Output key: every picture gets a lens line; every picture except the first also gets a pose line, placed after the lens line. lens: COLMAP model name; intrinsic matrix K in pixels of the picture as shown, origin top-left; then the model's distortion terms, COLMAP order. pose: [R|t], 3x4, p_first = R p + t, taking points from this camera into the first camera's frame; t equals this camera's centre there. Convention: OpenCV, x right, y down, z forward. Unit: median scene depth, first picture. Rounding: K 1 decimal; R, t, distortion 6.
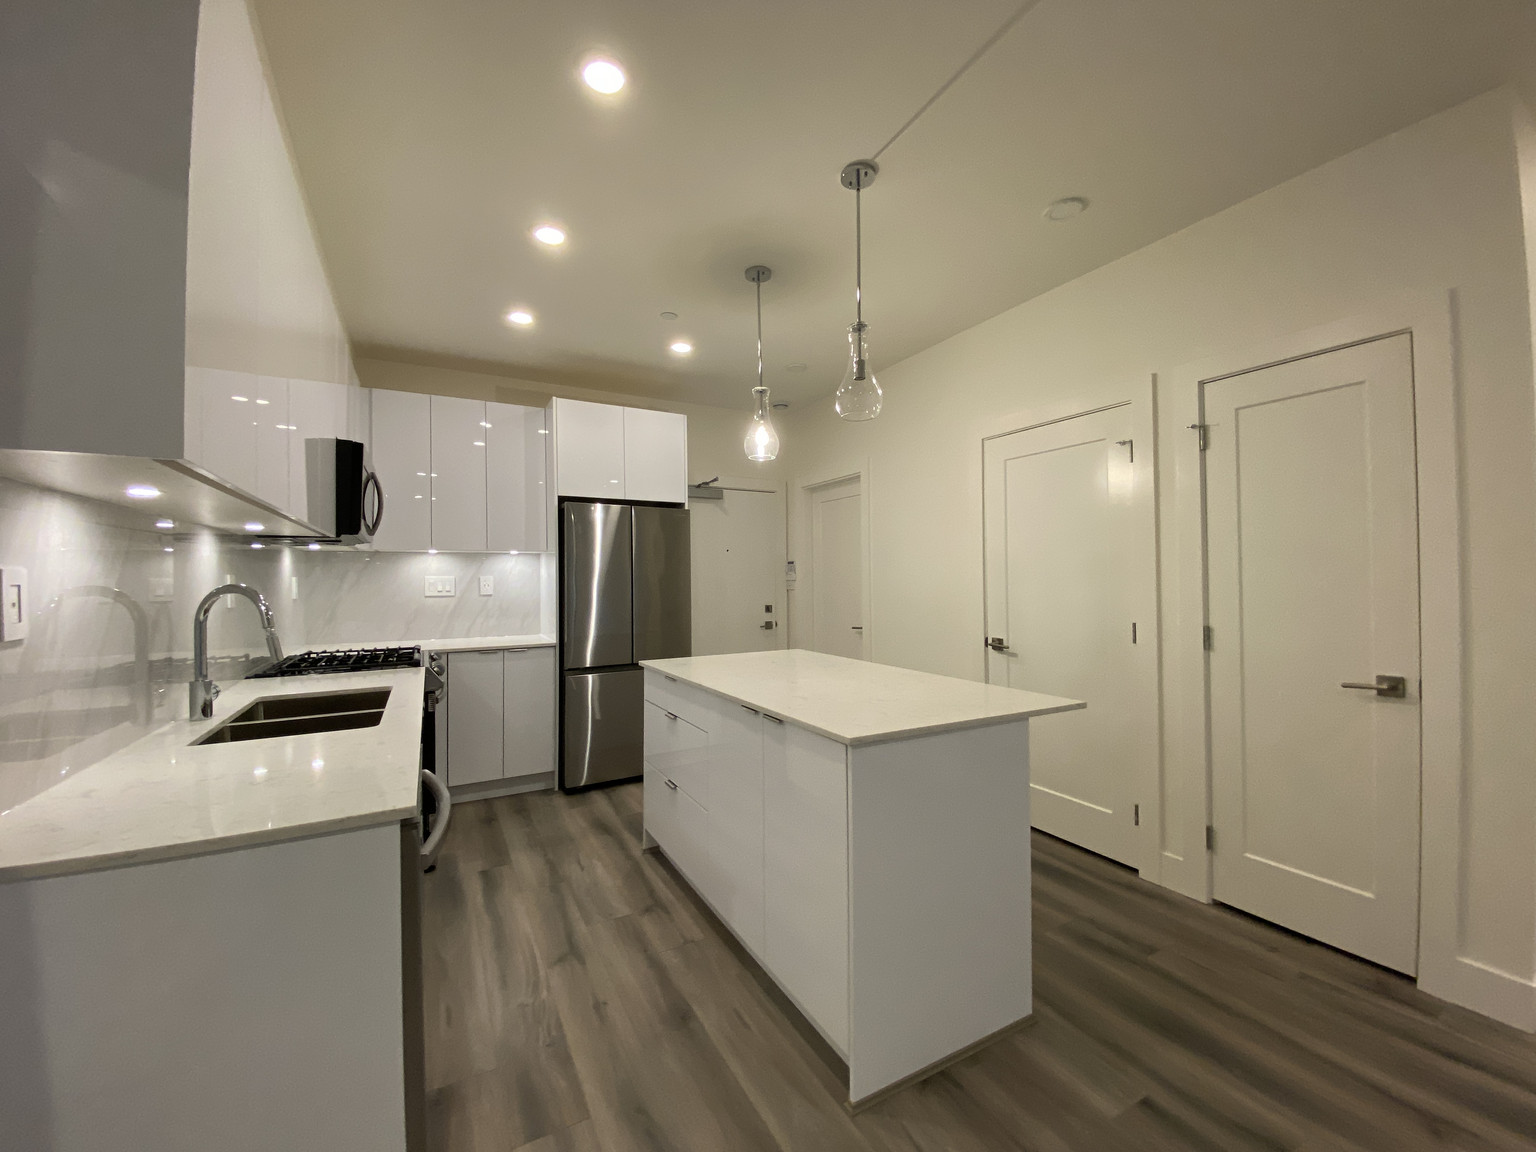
lens RADIAL K [[619.6, 0, 774.9], [0, 619.6, 569.3], [0, 0, 1]] dist [0.039621, -0.028768]
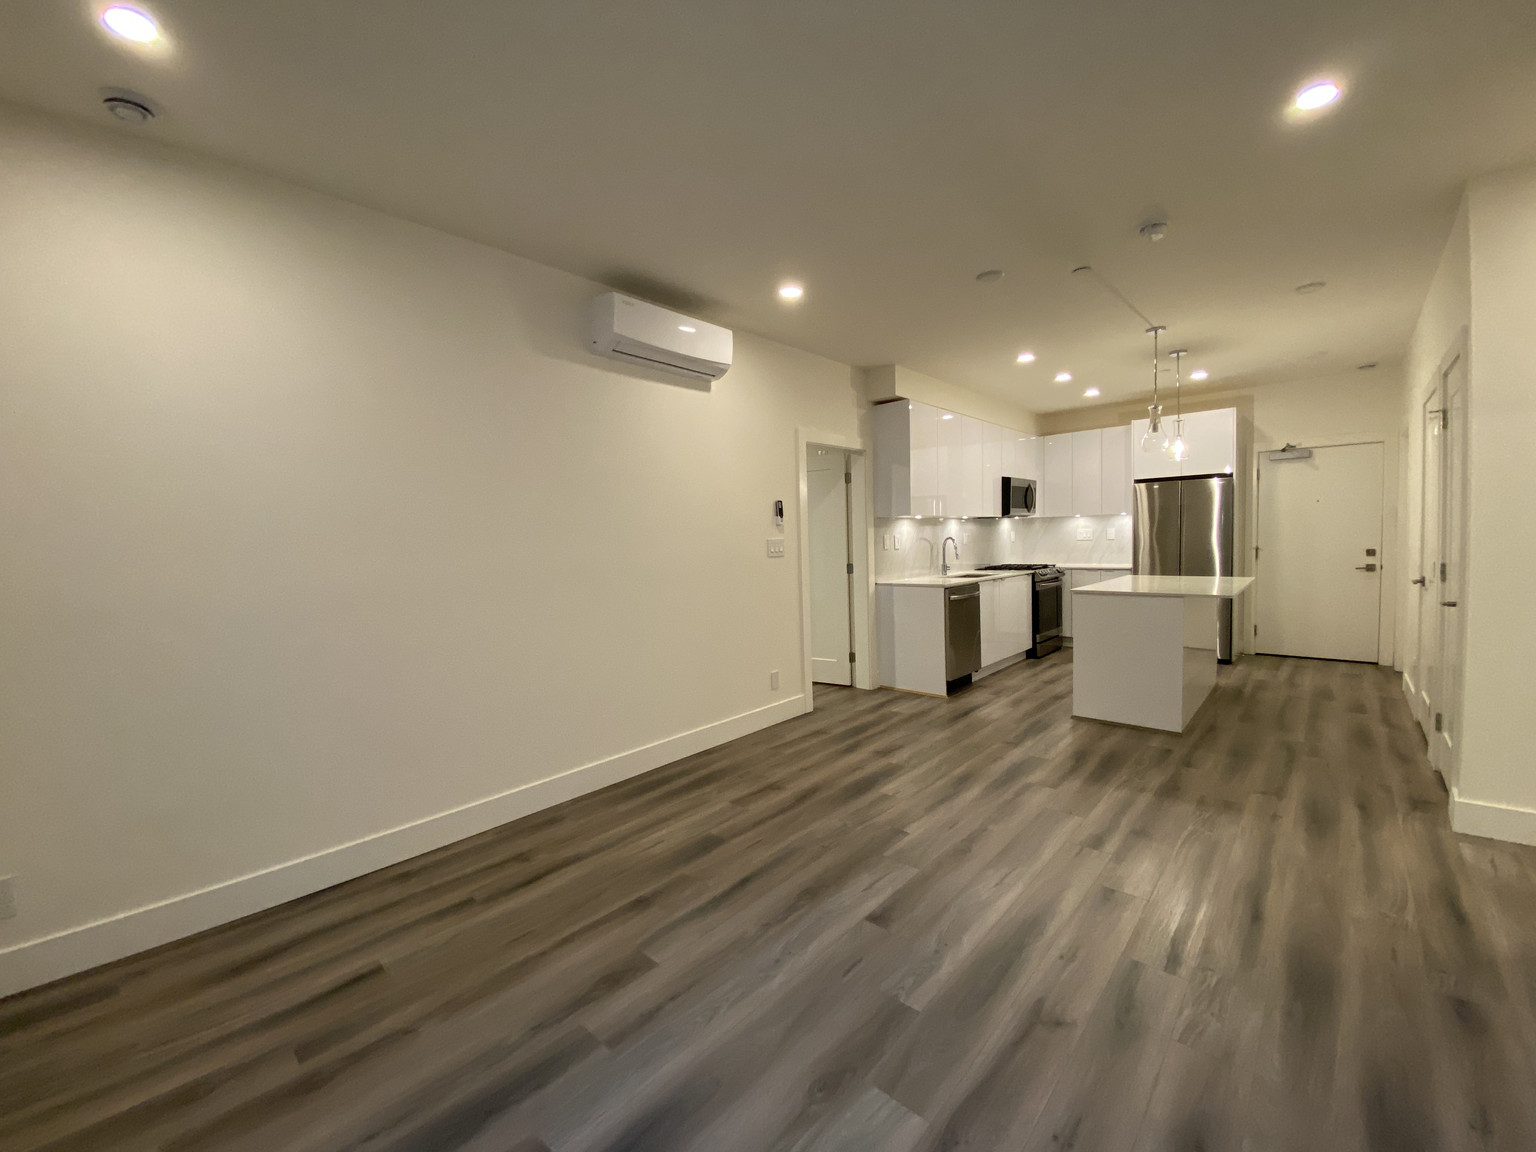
lens RADIAL K [[633.7, 0, 768.2], [0, 633.7, 572.5], [0, 0, 1]] dist [0.037714, -0.030921]
pose [[0.330592, 0.050079, -0.942444, 1.389256], [0.038086, 0.997070, 0.066342, -0.031616], [0.943005, -0.057826, 0.327716, -0.722764]]
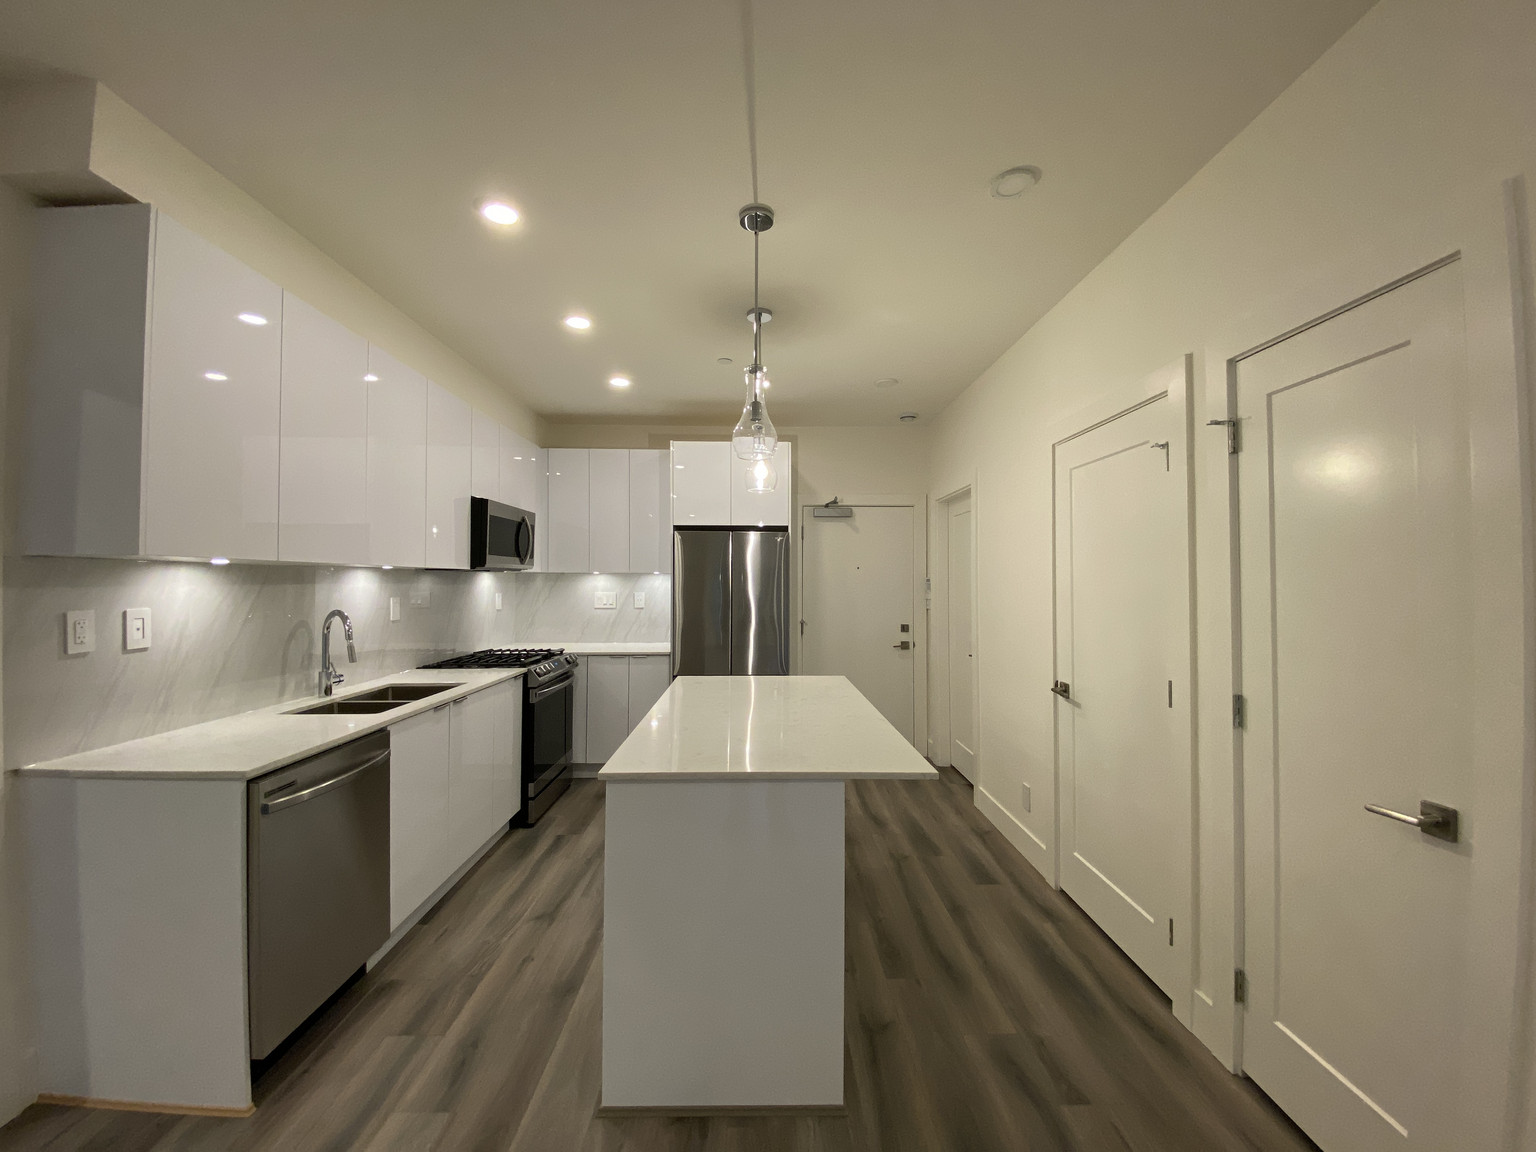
lens RADIAL K [[619.6, 0, 774.9], [0, 619.6, 569.3], [0, 0, 1]] dist [0.039621, -0.028768]
pose [[0.885020, 0.001255, -0.465551, 0.519469], [-0.003065, 0.999990, -0.003132, -0.048291], [0.465542, 0.004199, 0.885016, 0.098980]]
